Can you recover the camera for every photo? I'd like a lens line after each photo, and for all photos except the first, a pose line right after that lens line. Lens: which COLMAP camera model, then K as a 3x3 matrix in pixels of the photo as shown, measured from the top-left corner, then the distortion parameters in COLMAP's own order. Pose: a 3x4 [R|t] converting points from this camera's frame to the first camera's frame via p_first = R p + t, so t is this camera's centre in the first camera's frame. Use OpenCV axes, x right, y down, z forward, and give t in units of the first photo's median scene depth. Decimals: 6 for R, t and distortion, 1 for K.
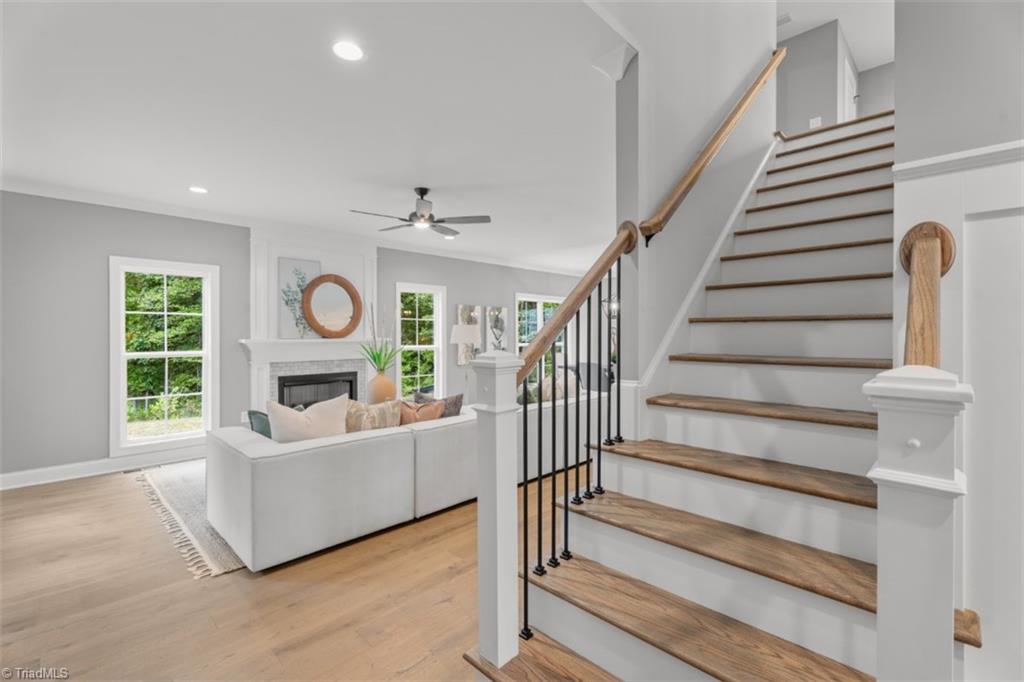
lens RADIAL K [[455.4, 0, 509.5], [0, 455.4, 332.8], [0, 0, 1]] dist [0.007978, -0.002227]
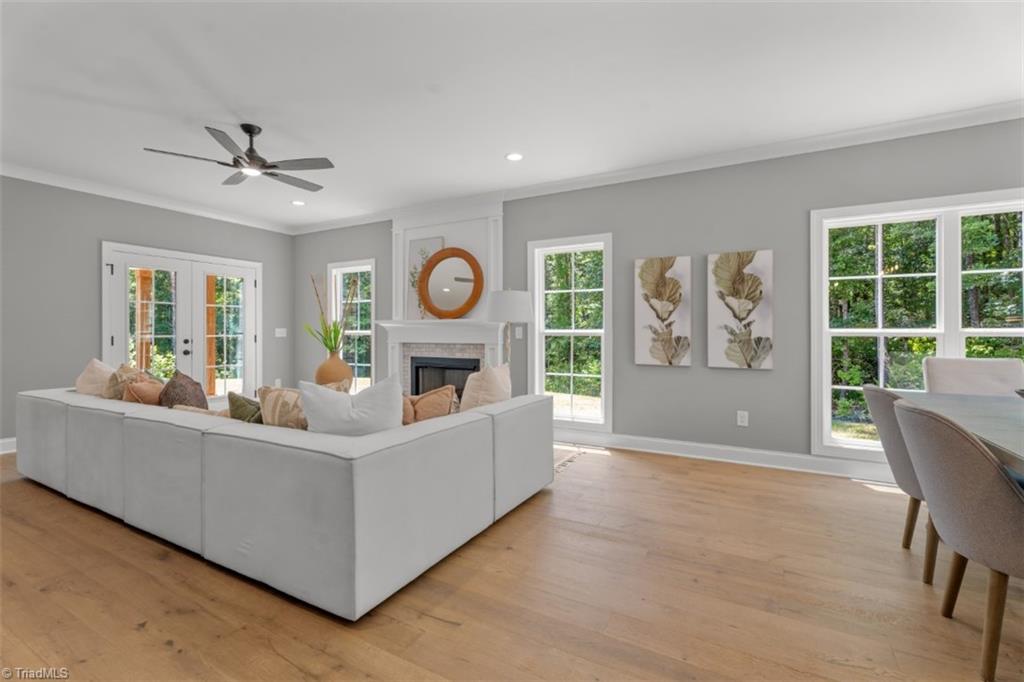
lens RADIAL K [[455.4, 0, 508.9], [0, 455.4, 333.1], [0, 0, 1]] dist [0.007978, -0.002227]
pose [[0.264978, 0.005136, -0.964241, 0.594250], [0.002648, 0.999978, 0.006054, 0.040619], [0.964251, -0.004158, 0.264959, 1.023441]]
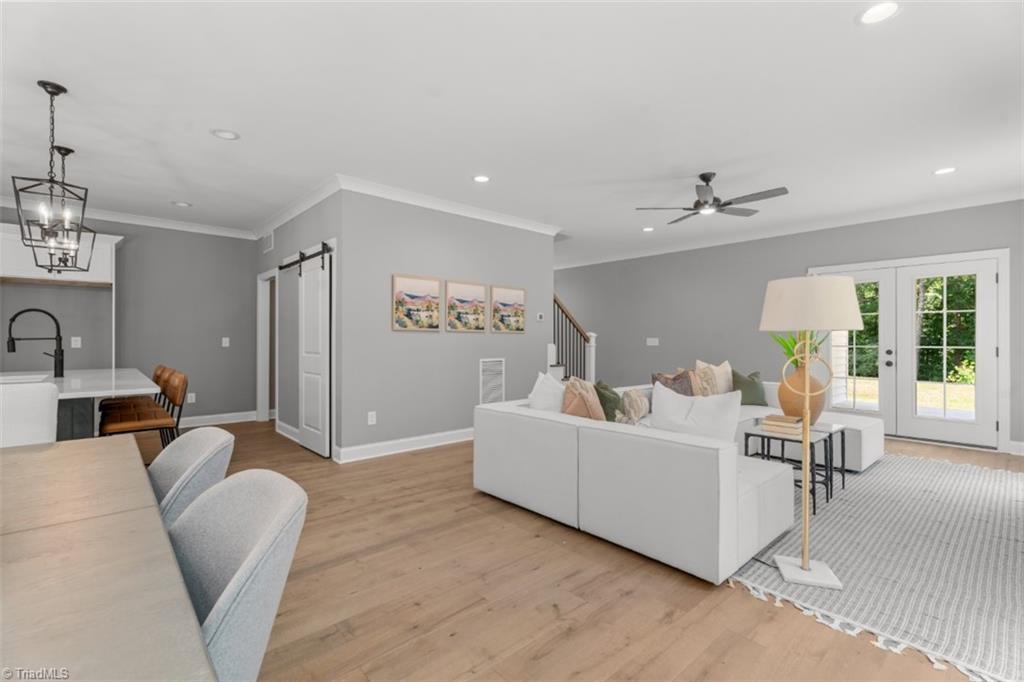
lens RADIAL K [[455.4, 0, 504.0], [0, 455.4, 342.0], [0, 0, 1]] dist [0.007978, -0.002227]
pose [[-0.997576, 0.003287, 0.069515, 0.145454], [0.003076, 0.999990, -0.003131, 0.041774], [-0.069524, -0.002909, -0.997576, 1.675206]]
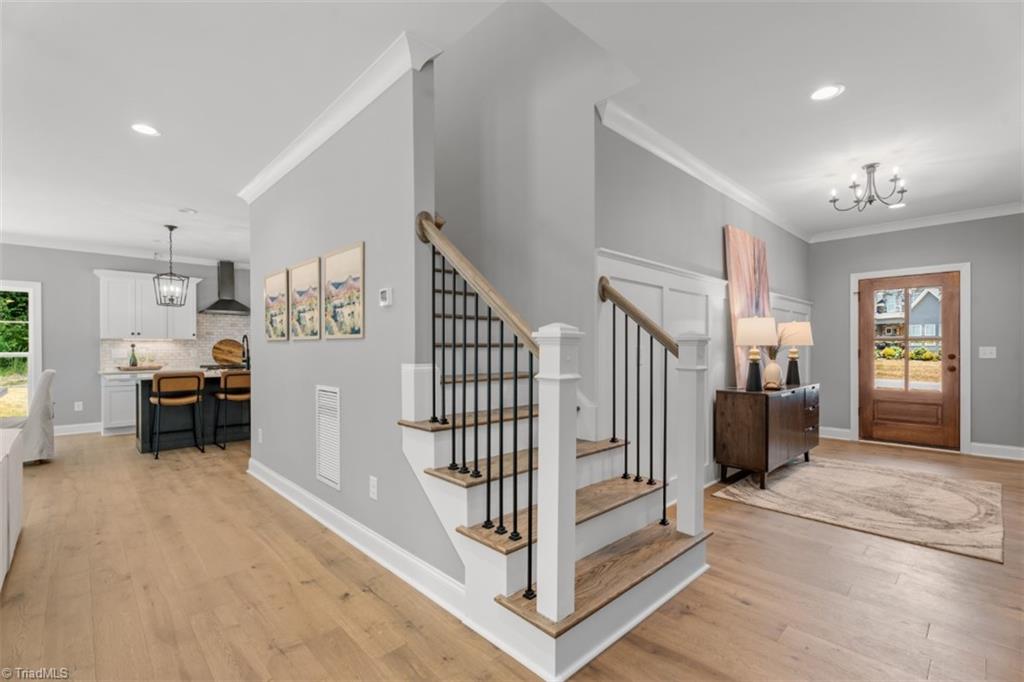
lens RADIAL K [[455.4, 0, 506.1], [0, 455.4, 350.0], [0, 0, 1]] dist [0.007978, -0.002227]
pose [[0.038745, -0.001373, 0.999248, -0.341469], [0.000985, 0.999999, 0.001336, 0.029771], [-0.999249, 0.000932, 0.038747, 0.337040]]
